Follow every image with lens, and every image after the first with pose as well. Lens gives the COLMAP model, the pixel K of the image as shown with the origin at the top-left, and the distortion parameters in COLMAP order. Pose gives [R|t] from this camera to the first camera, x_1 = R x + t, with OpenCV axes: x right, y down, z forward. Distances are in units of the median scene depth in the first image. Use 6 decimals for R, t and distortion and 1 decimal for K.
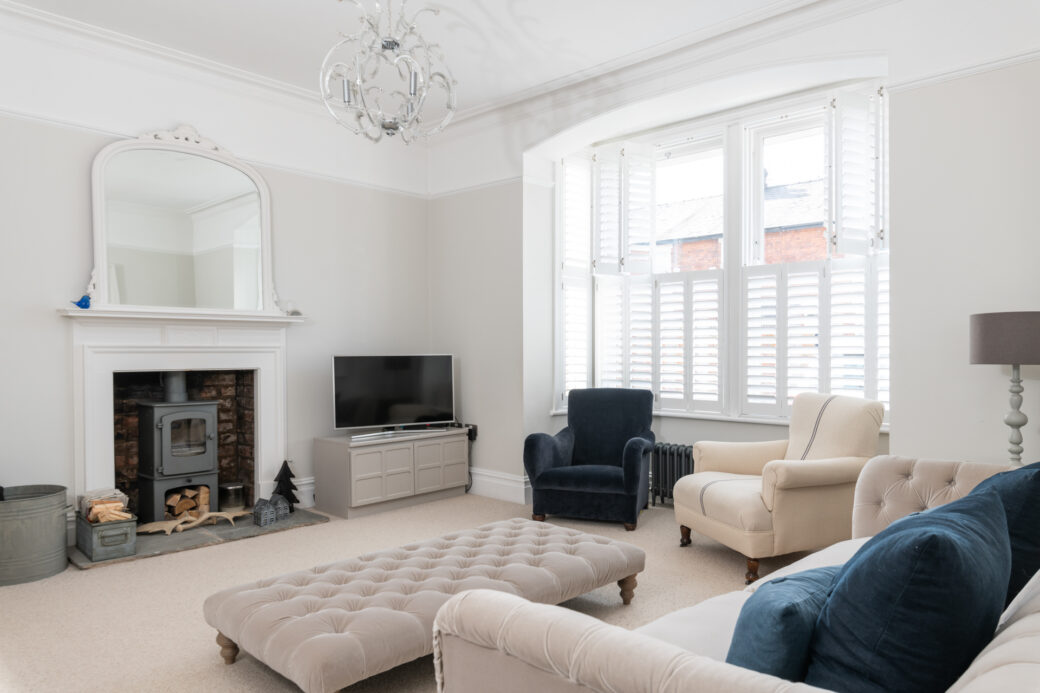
lens RADIAL K [[712.3, 0, 520.0], [0, 712.3, 346.5], [0, 0, 1]] dist [-0.003007, -0.001913]
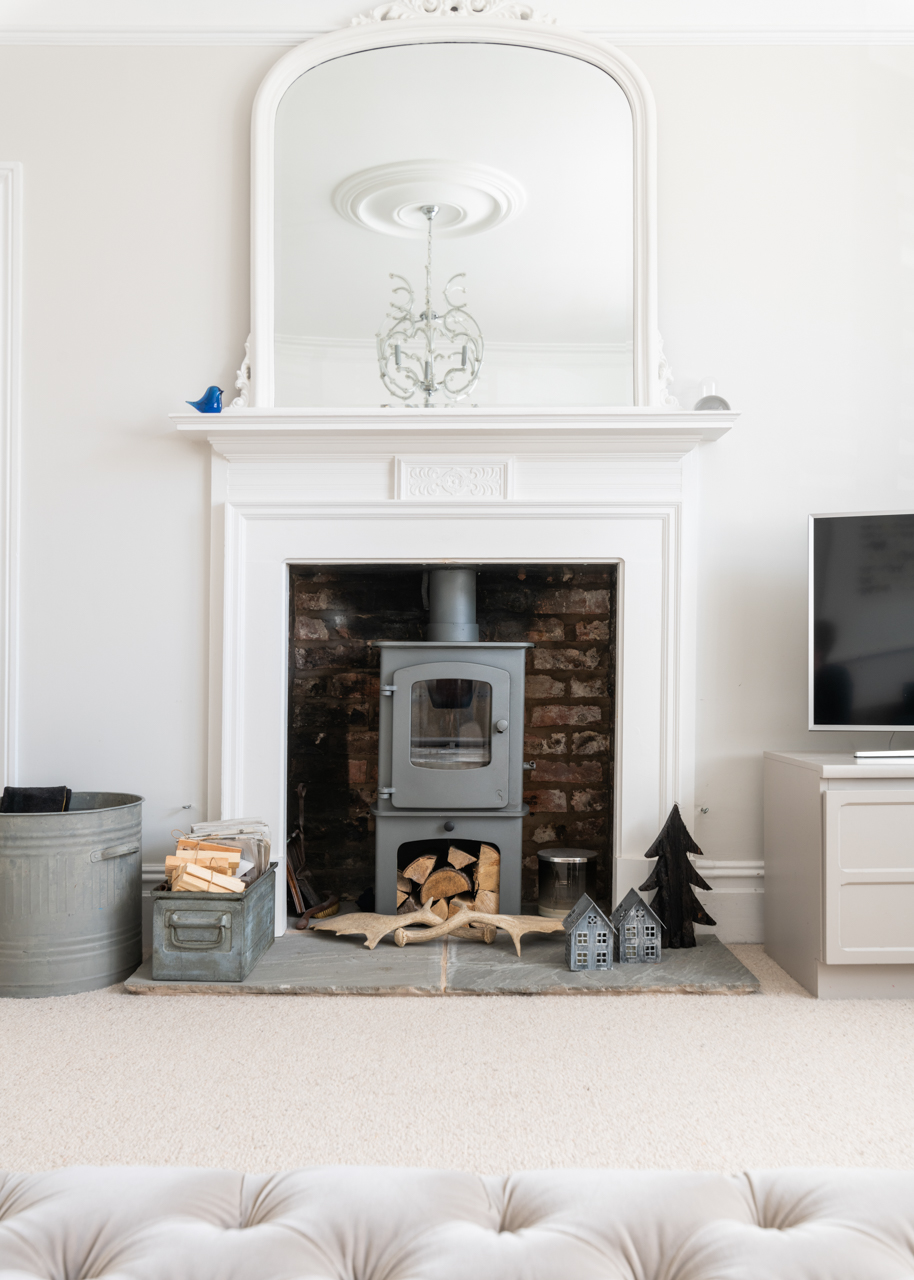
lens RADIAL K [[1165.5, 0, 455.7], [0, 1165.5, 673.7], [0, 0, 1]] dist [-0.001391, 0.000747]
pose [[0.702311, 0.009244, -0.711811, 0.020969], [-0.000781, 0.999925, 0.012215, 0.089015], [0.711870, -0.008023, 0.702265, 0.517378]]
